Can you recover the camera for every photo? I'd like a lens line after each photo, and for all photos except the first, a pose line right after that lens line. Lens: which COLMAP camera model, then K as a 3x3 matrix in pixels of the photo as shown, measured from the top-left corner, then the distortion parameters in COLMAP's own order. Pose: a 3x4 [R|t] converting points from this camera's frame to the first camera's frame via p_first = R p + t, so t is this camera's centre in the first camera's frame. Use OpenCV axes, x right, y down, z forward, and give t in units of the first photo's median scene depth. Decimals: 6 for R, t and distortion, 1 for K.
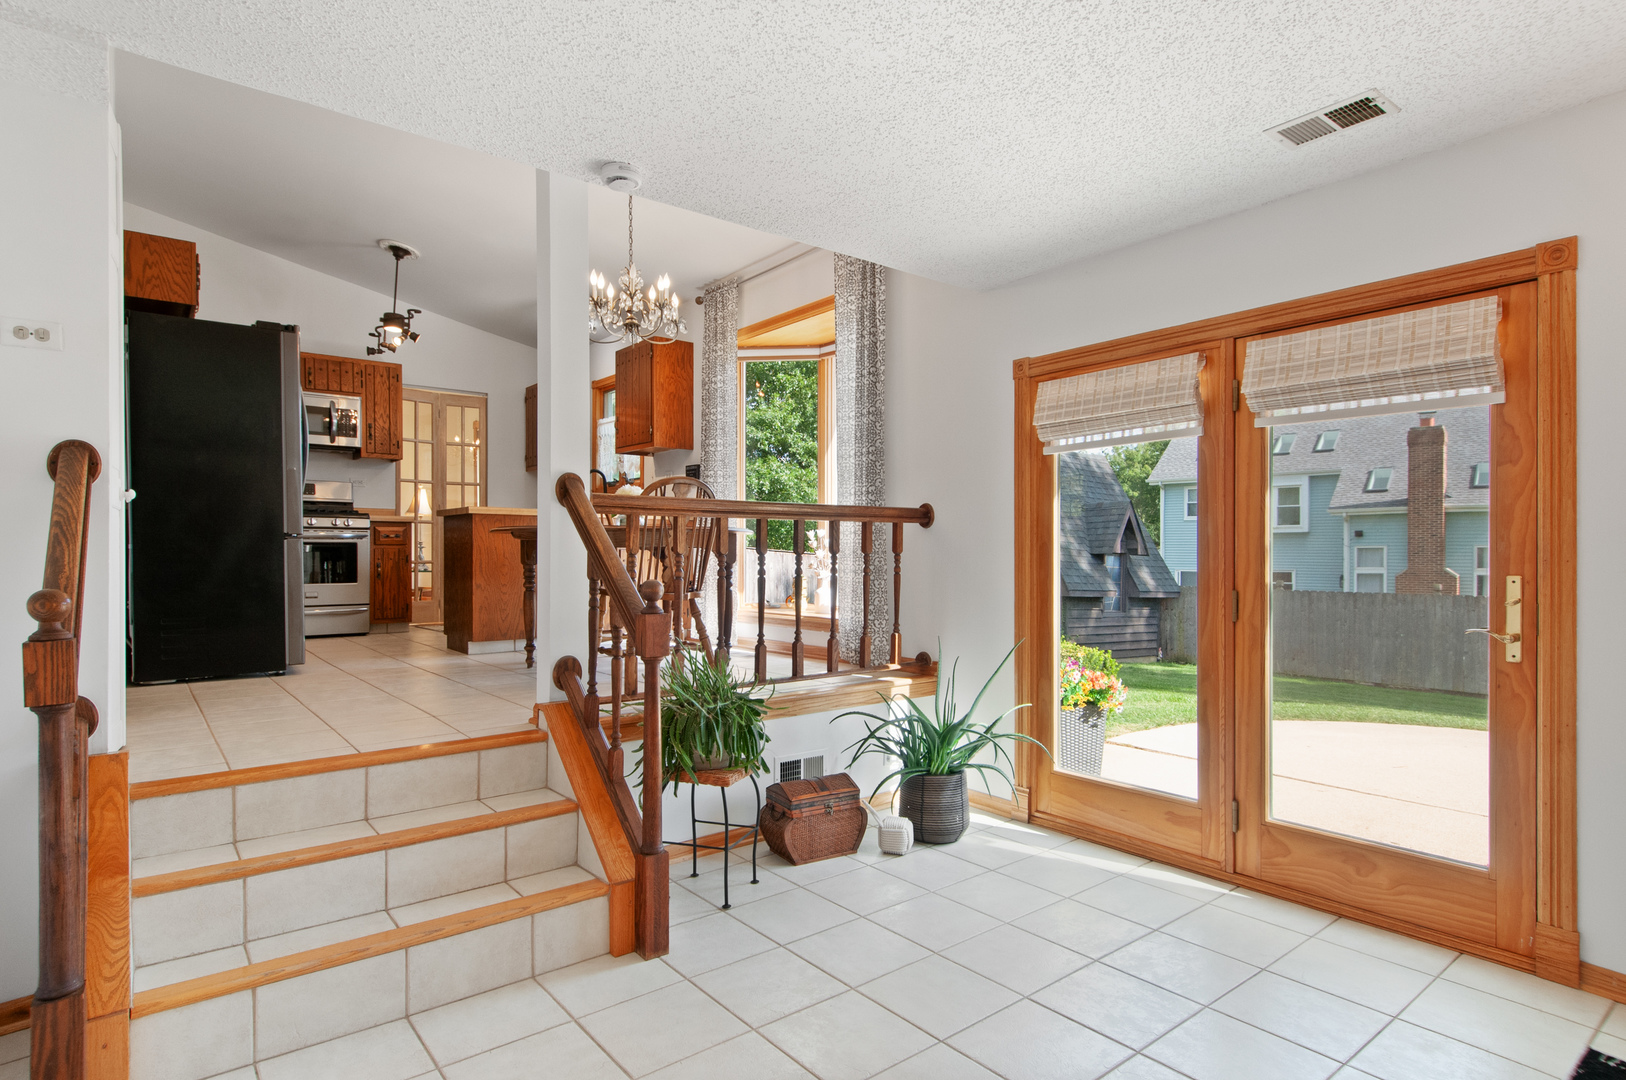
lens RADIAL K [[855.0, 0, 810.2], [0, 855.0, 551.4], [0, 0, 1]] dist [0.007456, -0.003354]
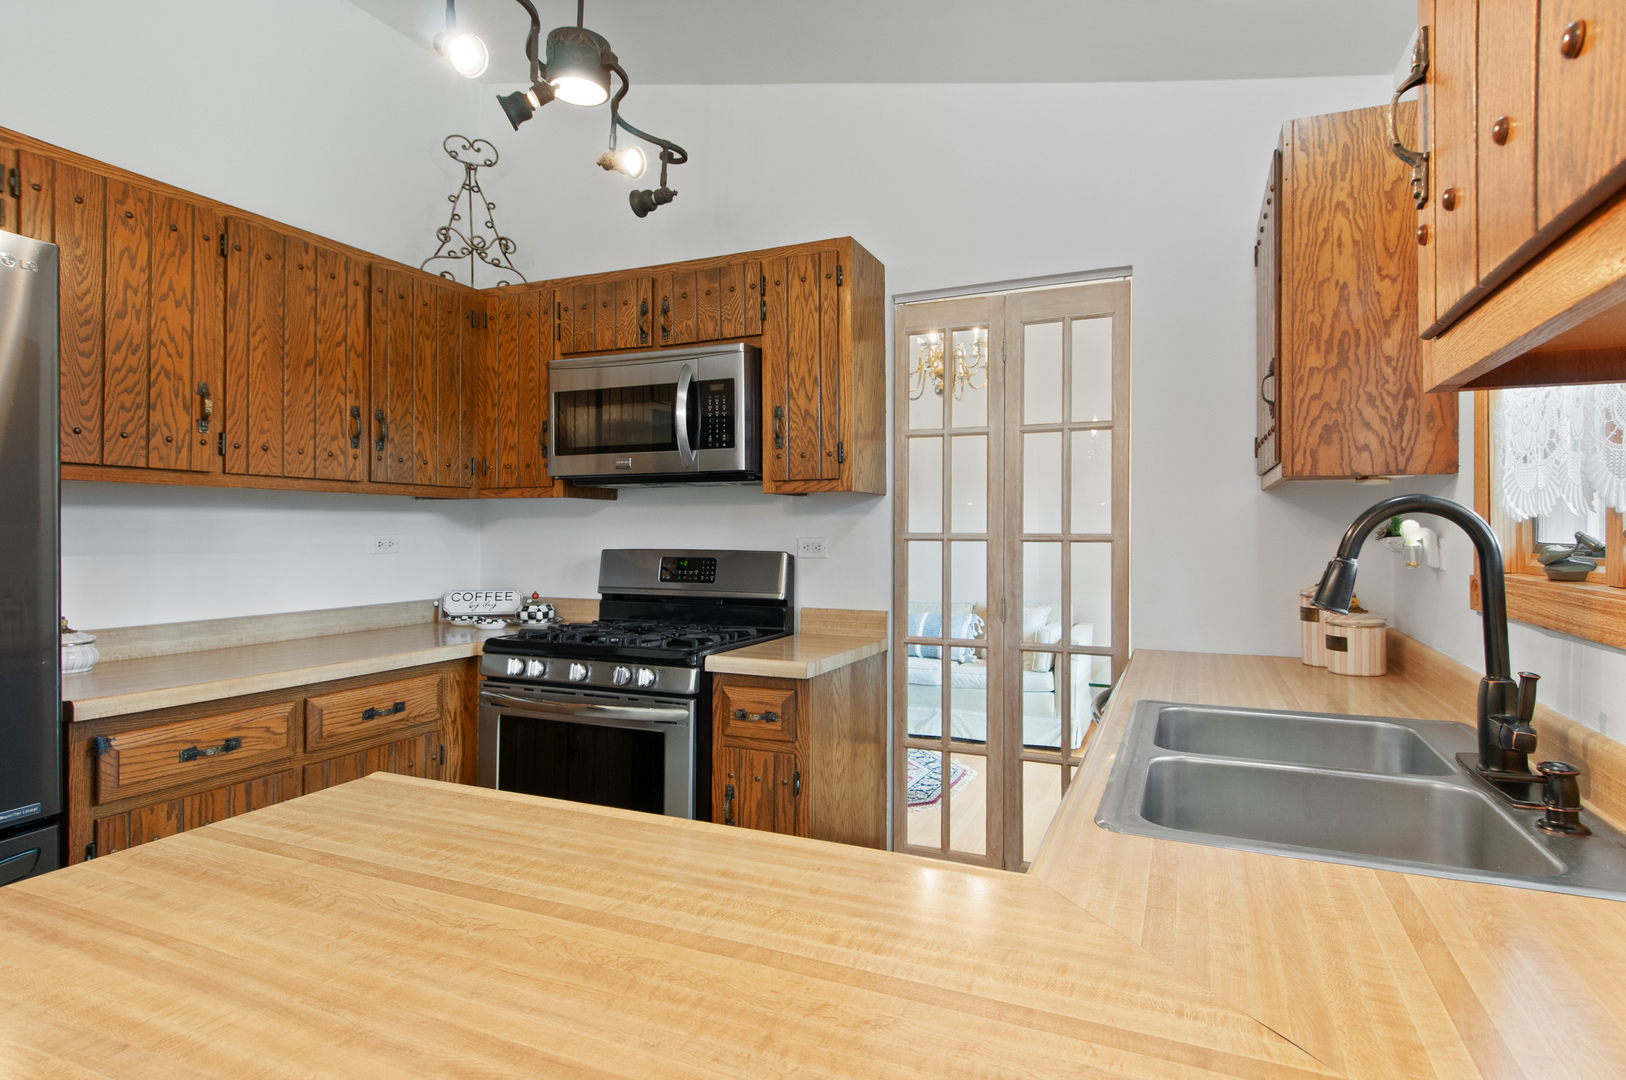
lens RADIAL K [[855.0, 0, 813.0], [0, 855.0, 536.7], [0, 0, 1]] dist [0.007456, -0.003354]
pose [[0.455643, -0.000903, -0.890162, -0.188808], [0.003673, 0.999993, 0.000866, -0.108923], [0.890155, -0.003664, 0.455643, 1.012208]]
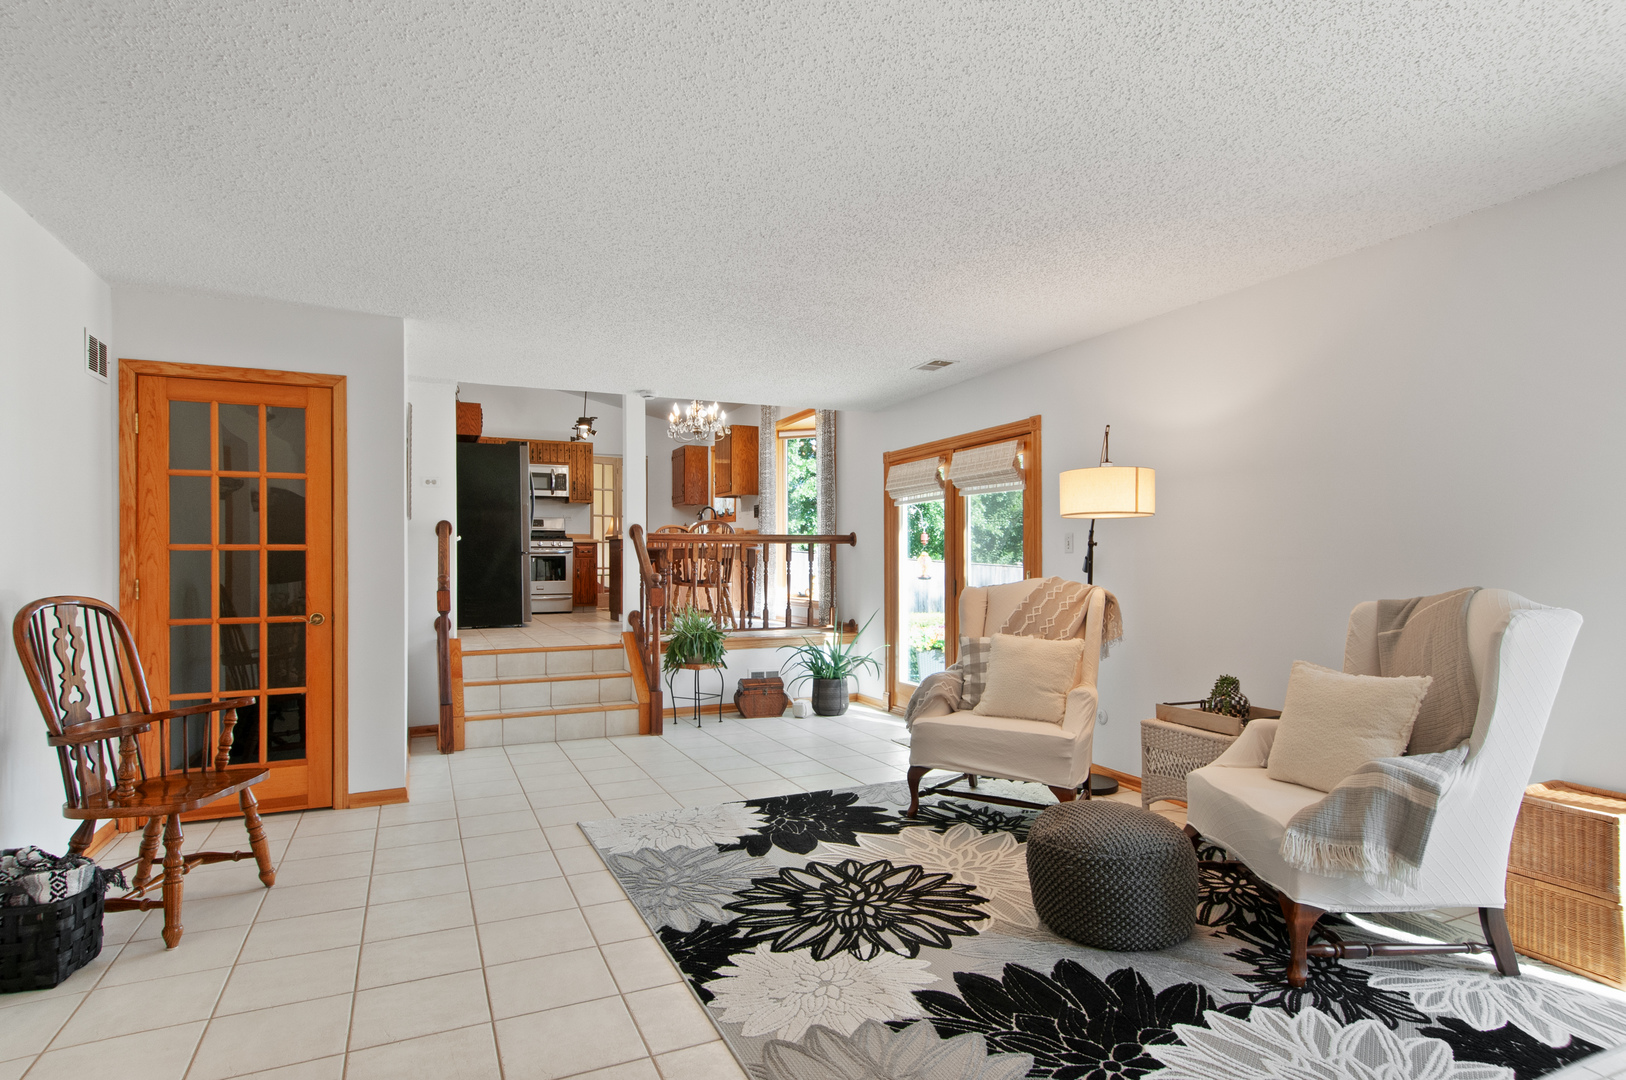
lens RADIAL K [[855.0, 0, 812.6], [0, 855.0, 549.4], [0, 0, 1]] dist [0.007456, -0.003354]
pose [[0.970439, -0.007636, -0.241224, 0.364391], [0.004760, 0.999911, -0.012502, -0.000293], [0.241298, 0.010984, 0.970389, -0.530385]]
